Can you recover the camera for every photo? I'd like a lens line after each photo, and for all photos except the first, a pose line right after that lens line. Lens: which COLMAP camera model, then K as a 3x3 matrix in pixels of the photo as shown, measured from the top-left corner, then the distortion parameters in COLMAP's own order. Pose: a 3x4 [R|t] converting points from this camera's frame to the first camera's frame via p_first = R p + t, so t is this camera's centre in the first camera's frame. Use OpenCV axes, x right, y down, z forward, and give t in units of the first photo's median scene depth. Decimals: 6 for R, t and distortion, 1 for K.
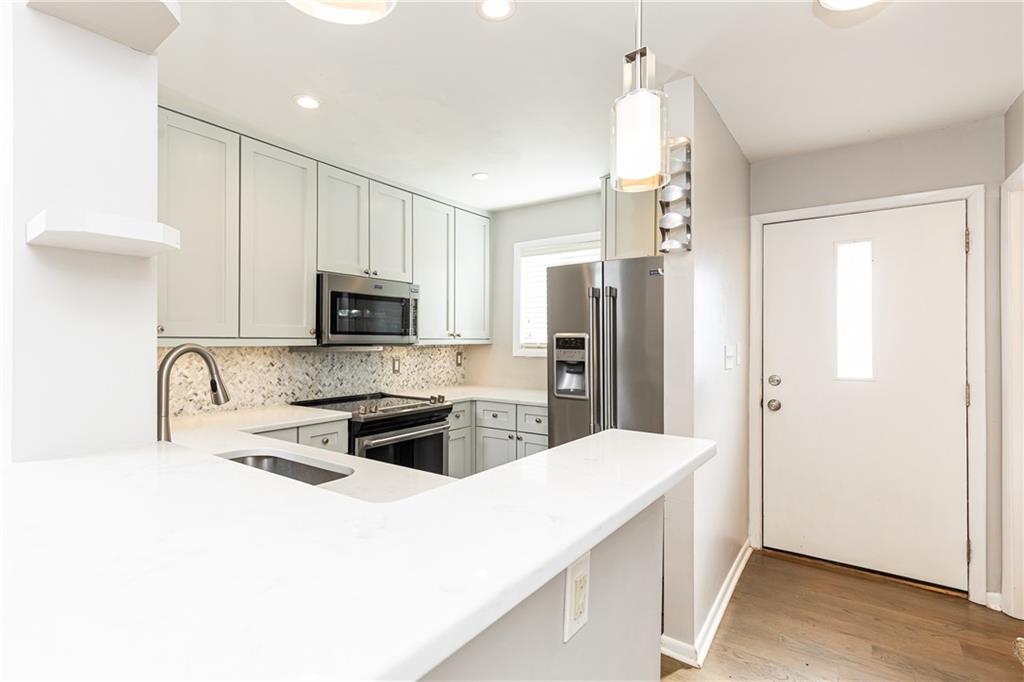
lens RADIAL K [[473.1, 0, 512.0], [0, 473.1, 341.0], [0, 0, 1]] dist [0.000609, 0.000142]
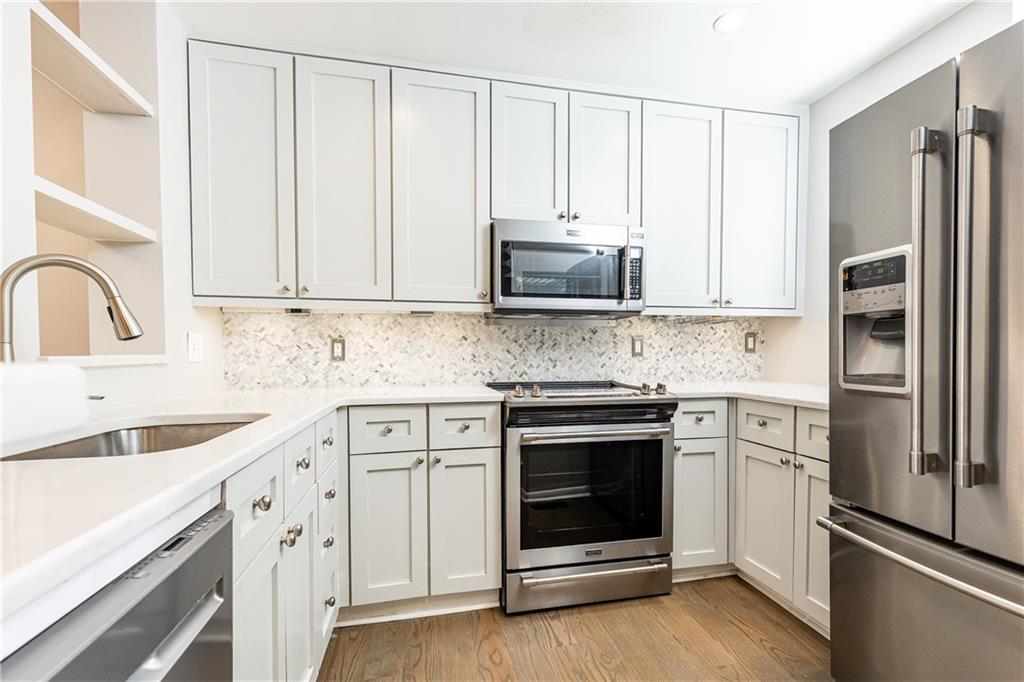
lens RADIAL K [[485.2, 0, 532.6], [0, 485.2, 369.1], [0, 0, 1]] dist [0.002073, 0.000197]
pose [[0.743898, 0.017865, -0.668054, 0.174657], [0.007637, 0.999350, 0.035229, 0.070103], [0.668249, -0.031309, 0.743278, 0.379263]]
